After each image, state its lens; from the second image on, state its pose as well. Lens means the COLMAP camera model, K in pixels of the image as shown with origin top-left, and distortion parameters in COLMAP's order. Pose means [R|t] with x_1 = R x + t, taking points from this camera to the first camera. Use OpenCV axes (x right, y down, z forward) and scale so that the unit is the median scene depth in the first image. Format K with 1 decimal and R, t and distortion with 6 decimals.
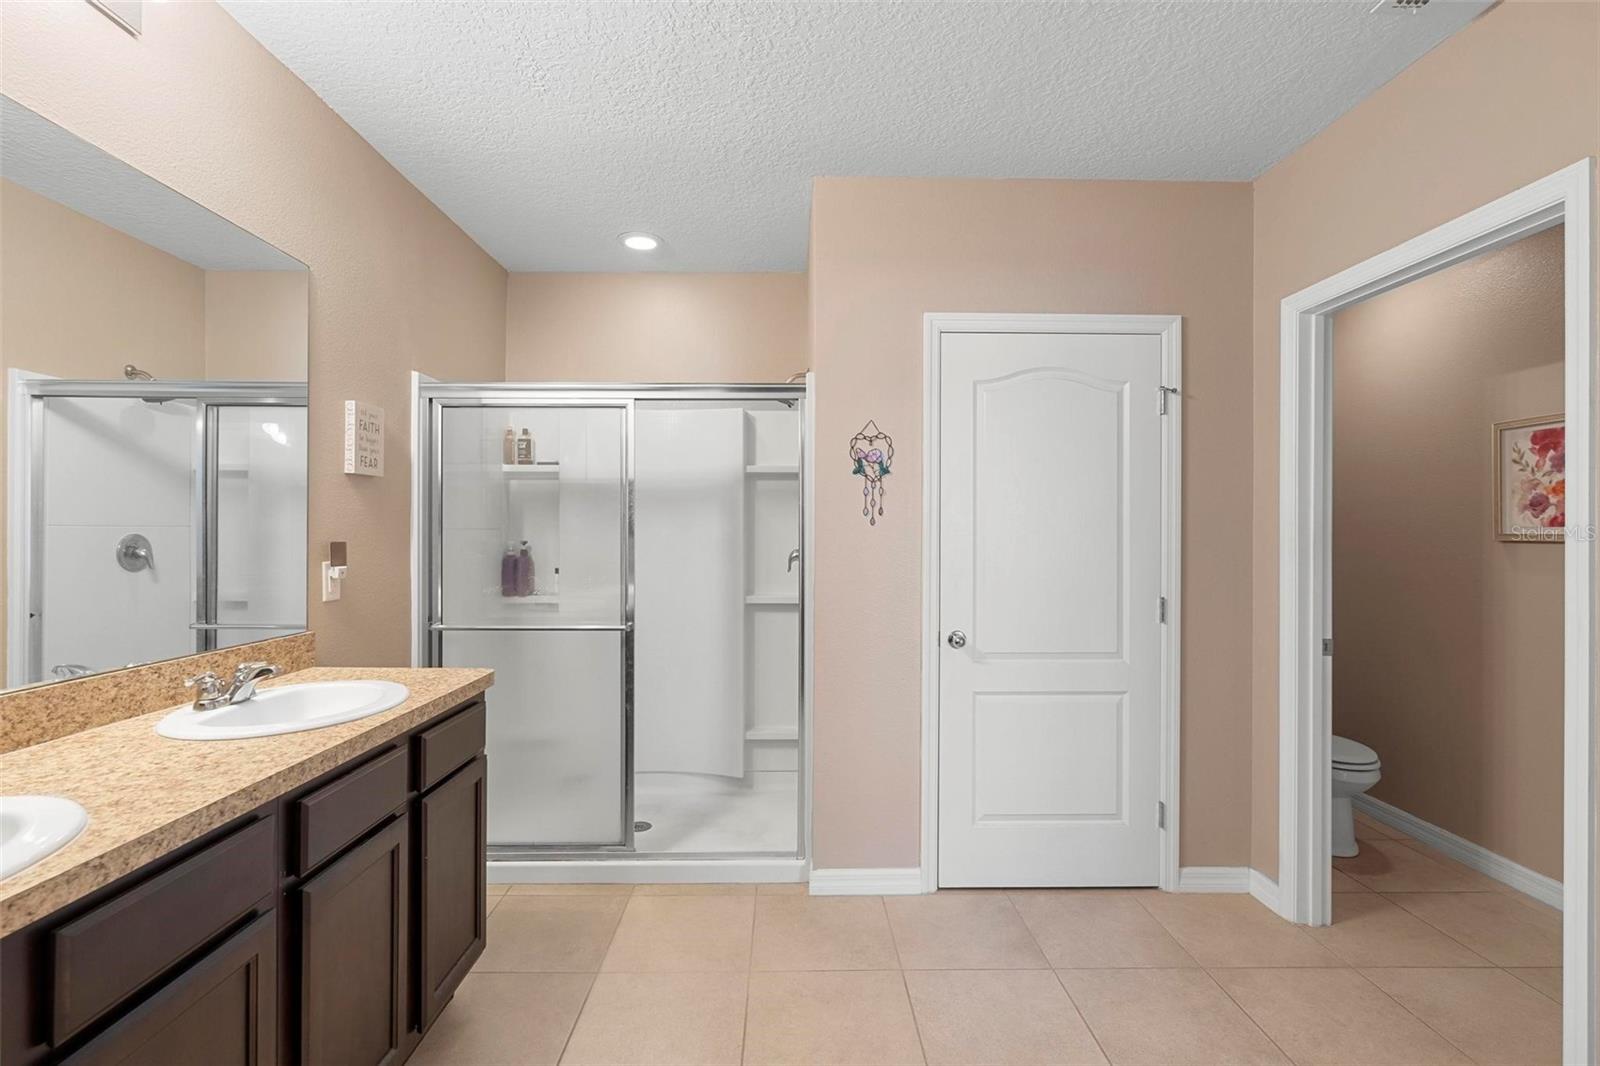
lens RADIAL K [[728.0, 0, 795.4], [0, 728.0, 526.9], [0, 0, 1]] dist [-0.016128, 0.006750]
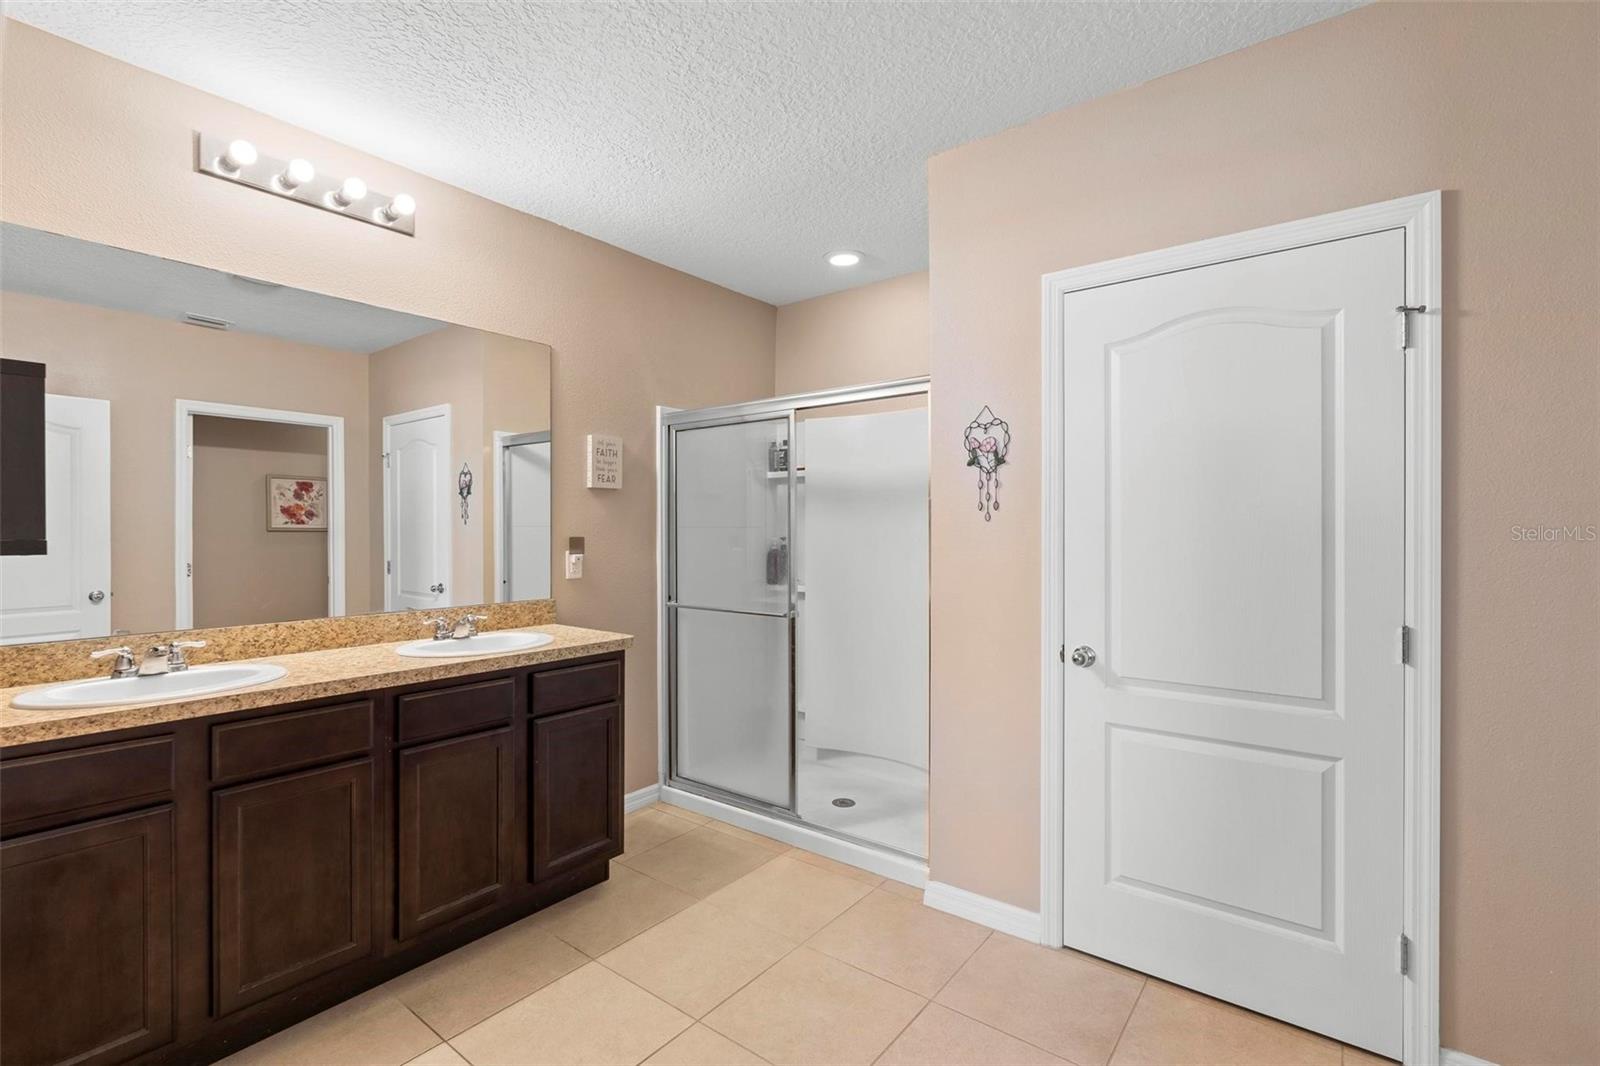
lens RADIAL K [[728.0, 0, 795.4], [0, 728.0, 526.9], [0, 0, 1]] dist [-0.016128, 0.006750]
pose [[0.778206, -0.004947, -0.627990, 0.489750], [0.007521, 0.999971, 0.001443, 0.001929], [0.627964, -0.005846, 0.778220, 0.141566]]
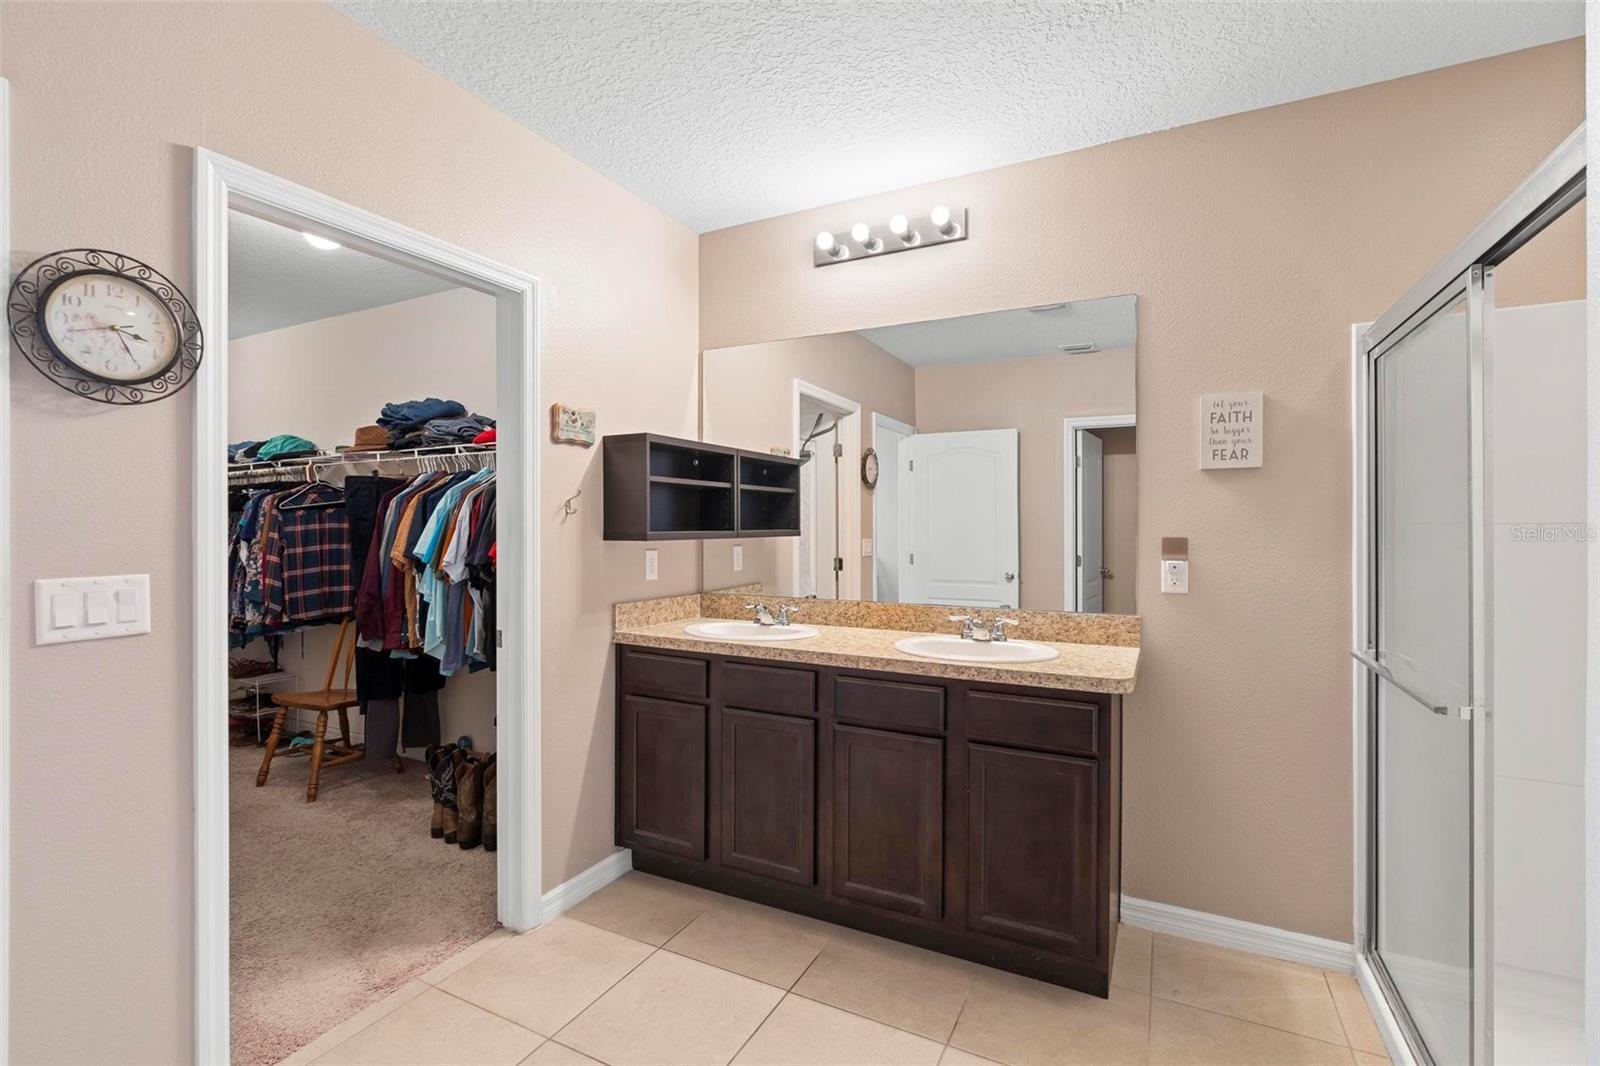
lens RADIAL K [[728.0, 0, 795.4], [0, 728.0, 526.9], [0, 0, 1]] dist [-0.016128, 0.006750]
pose [[-0.478600, -0.004080, -0.878024, 0.461015], [0.003908, 0.999969, -0.006777, 0.008731], [0.878025, -0.006675, -0.478569, 0.854810]]
